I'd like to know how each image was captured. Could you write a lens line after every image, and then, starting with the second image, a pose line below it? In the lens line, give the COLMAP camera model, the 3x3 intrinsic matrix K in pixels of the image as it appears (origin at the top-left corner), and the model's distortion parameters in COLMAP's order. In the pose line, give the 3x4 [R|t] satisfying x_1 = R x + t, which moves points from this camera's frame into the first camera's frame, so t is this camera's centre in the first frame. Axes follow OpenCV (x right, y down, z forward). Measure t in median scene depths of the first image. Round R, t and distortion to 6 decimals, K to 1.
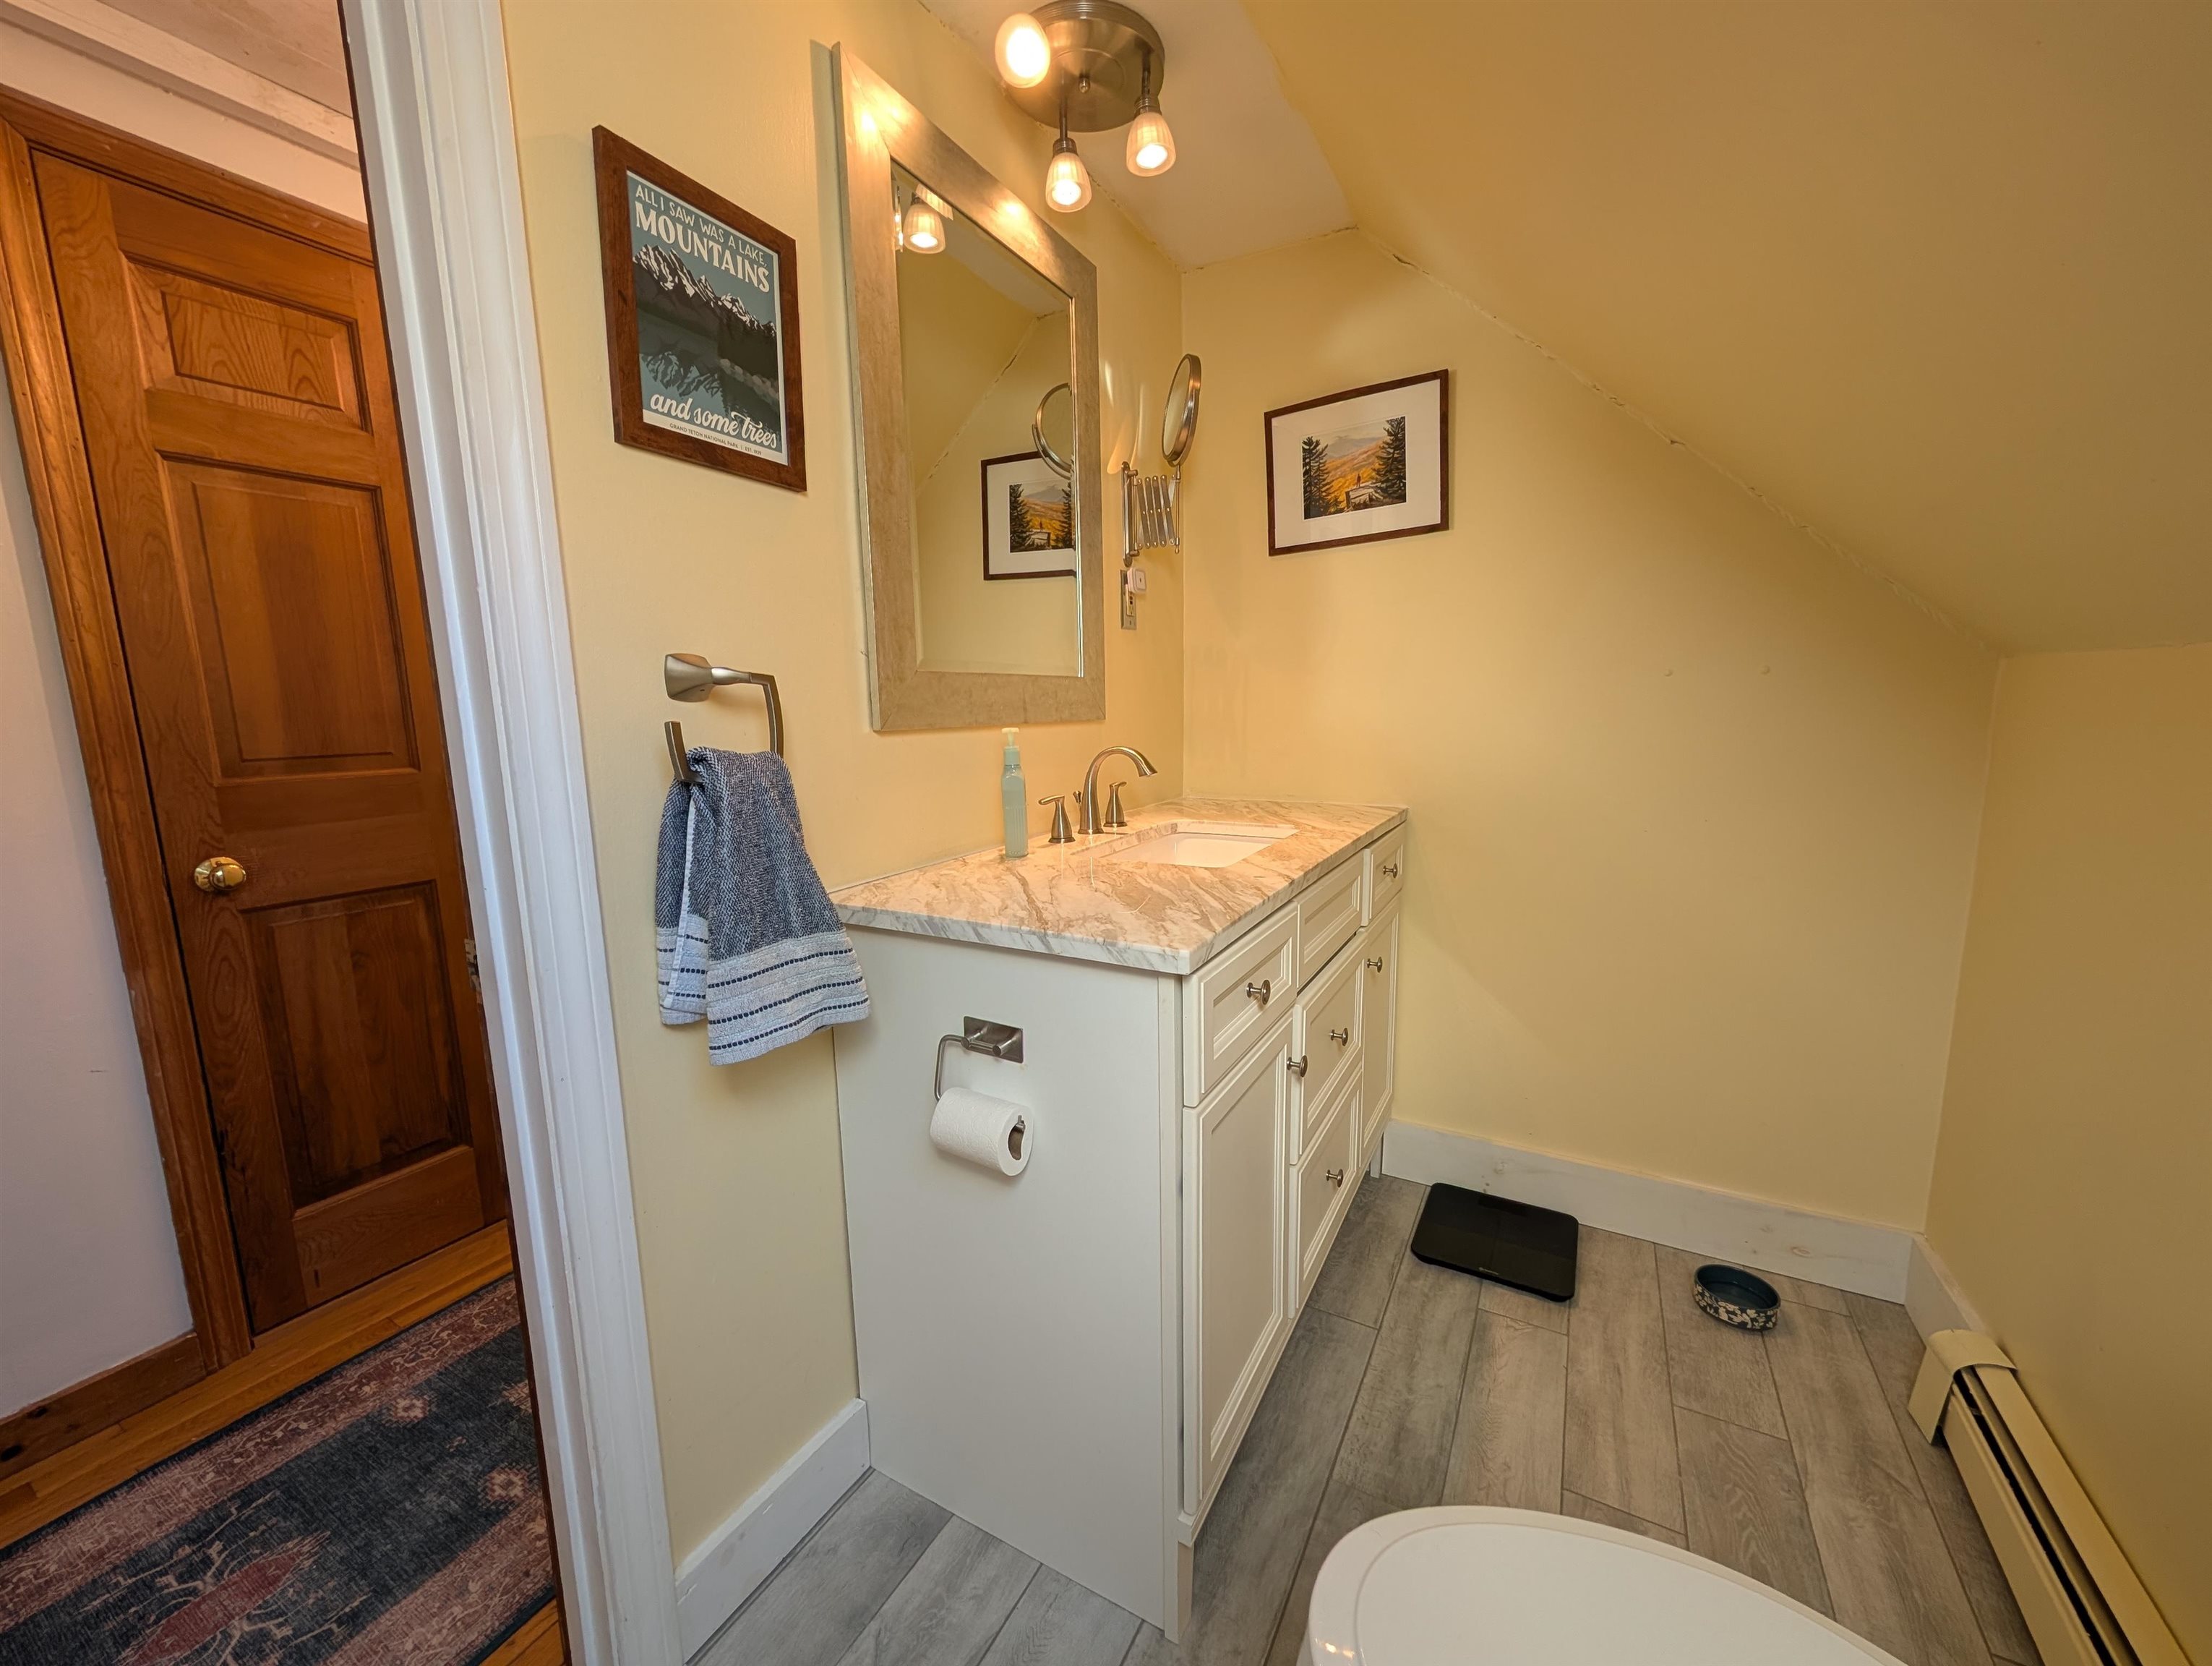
lens RADIAL K [[835.5, 0, 1106.2], [0, 835.5, 839.0], [0, 0, 1]] dist [-0.000992, 0.000054]
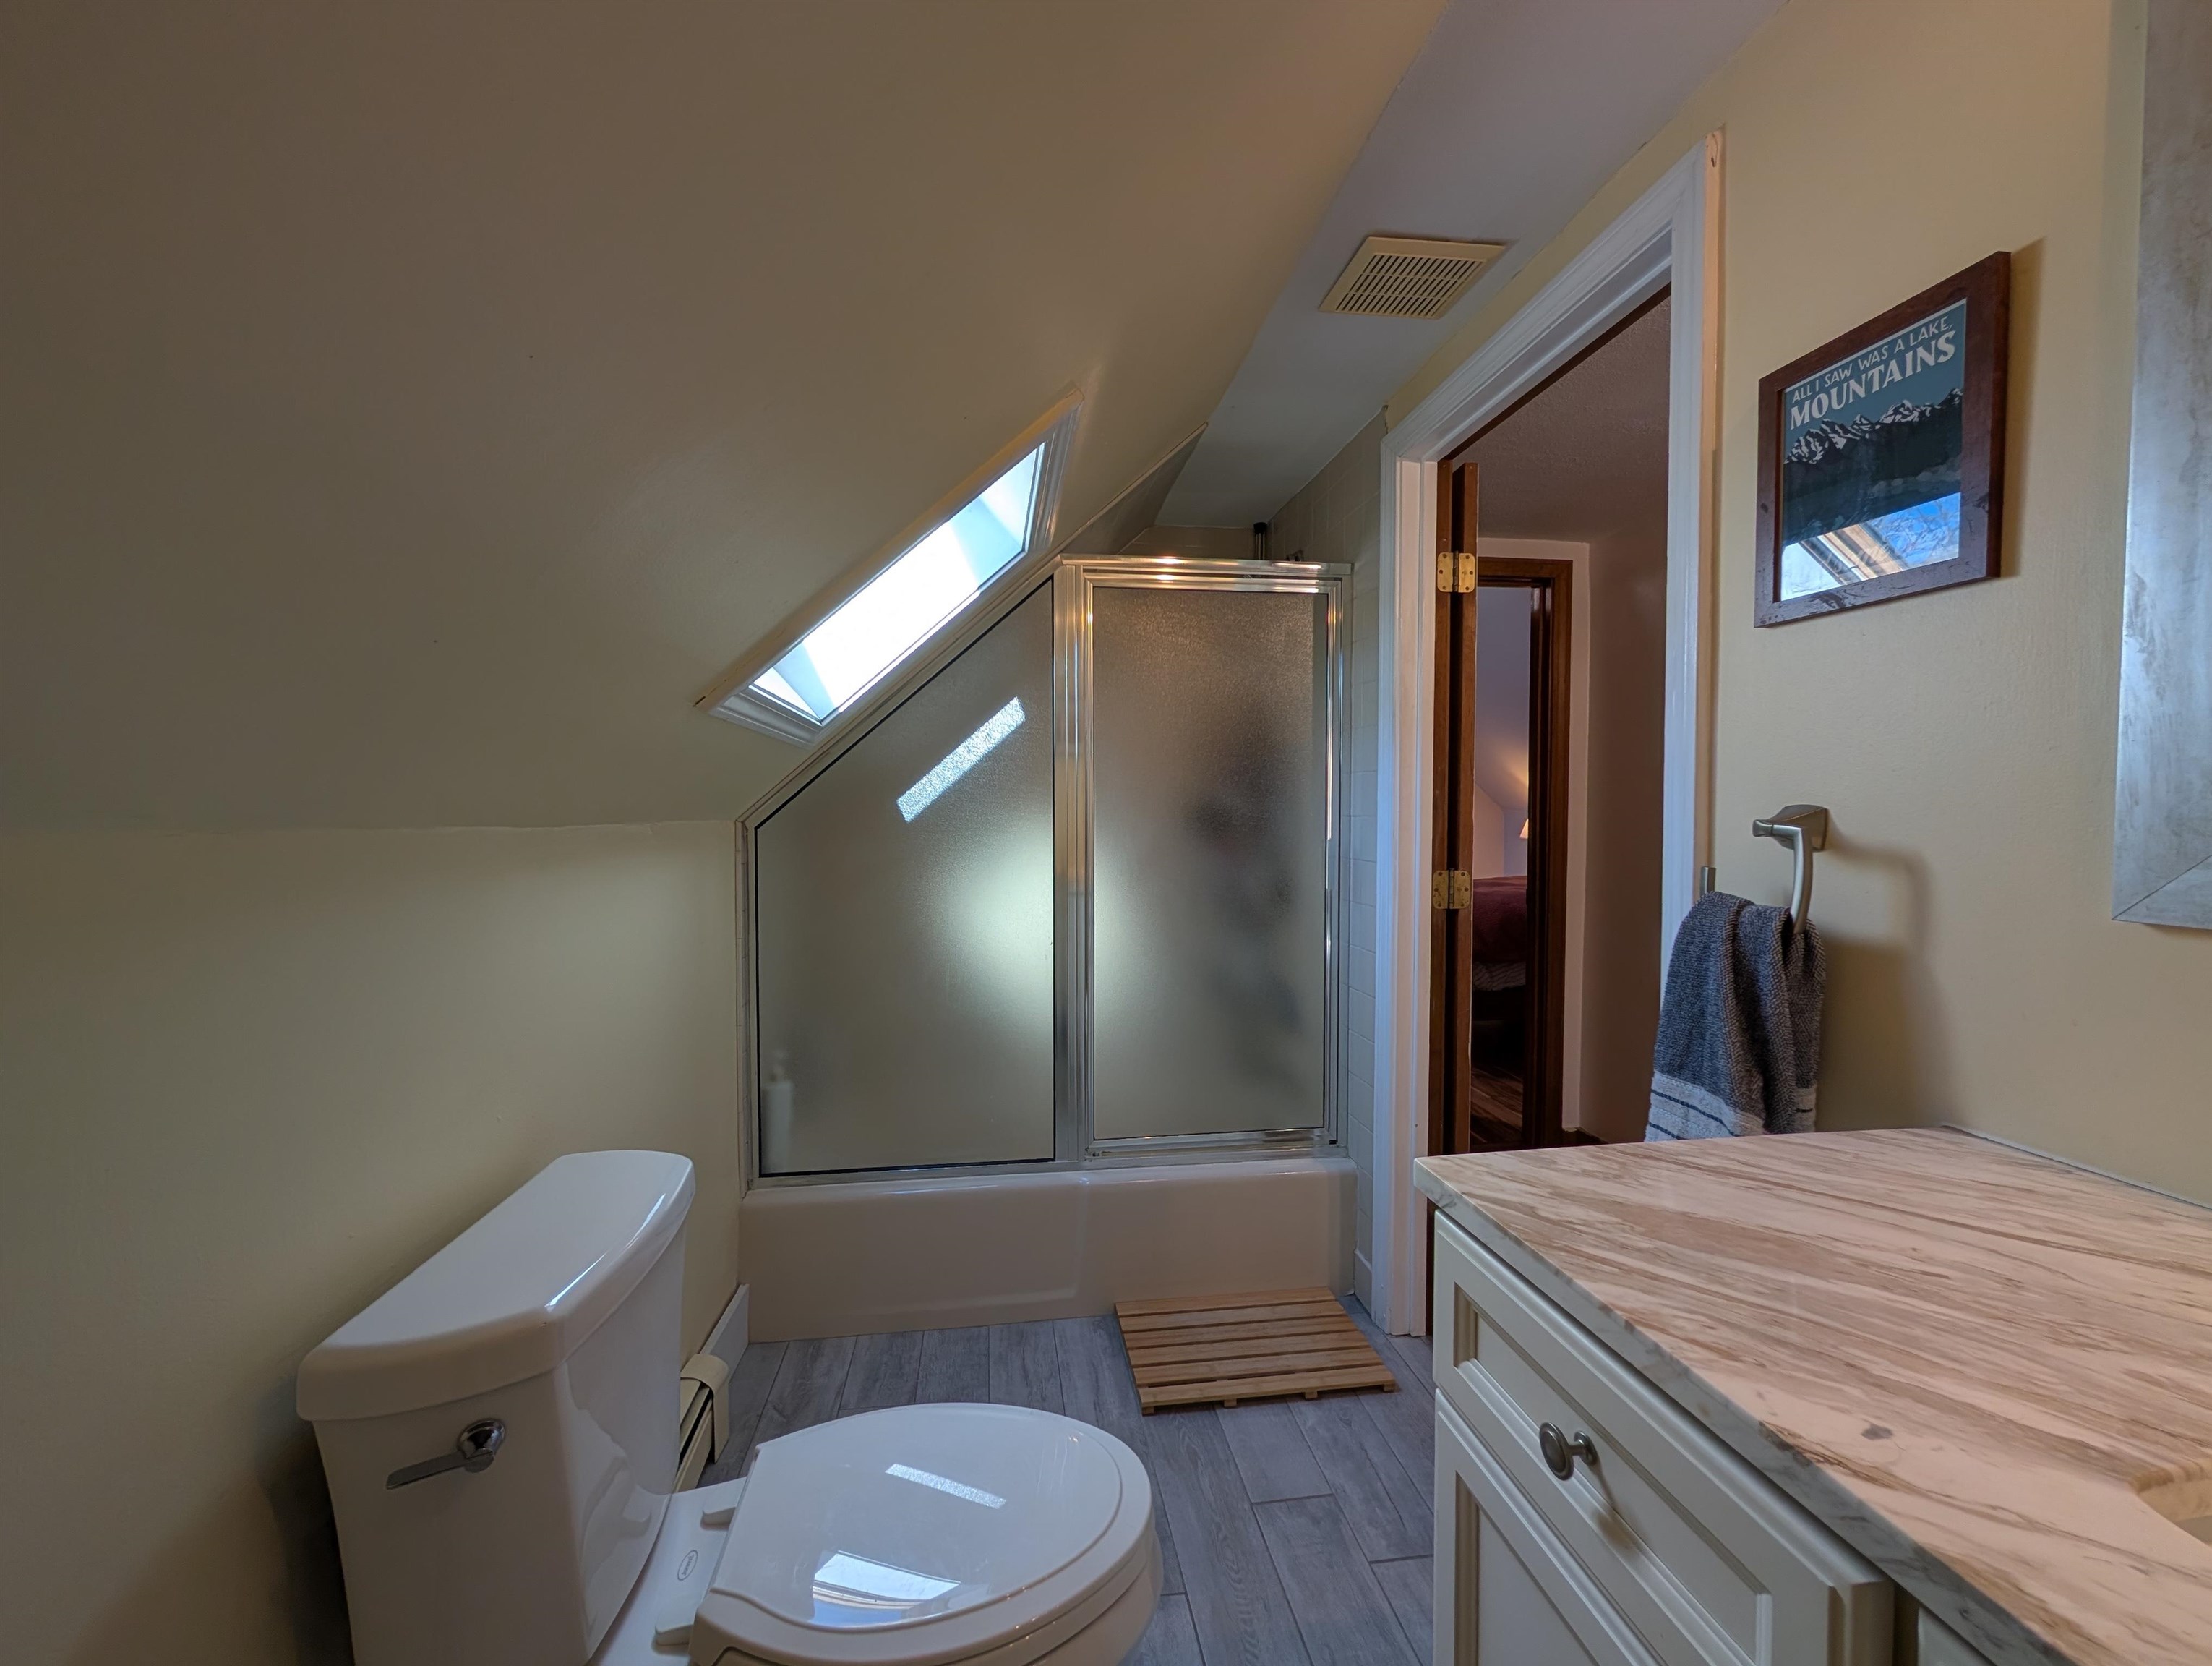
lens RADIAL K [[835.5, 0, 1106.2], [0, 835.5, 839.0], [0, 0, 1]] dist [-0.000992, 0.000054]
pose [[-0.771288, 0.041271, -0.635146, 0.812363], [-0.081118, 0.983384, 0.162404, -0.285799], [0.631296, 0.176782, -0.755125, 1.273209]]
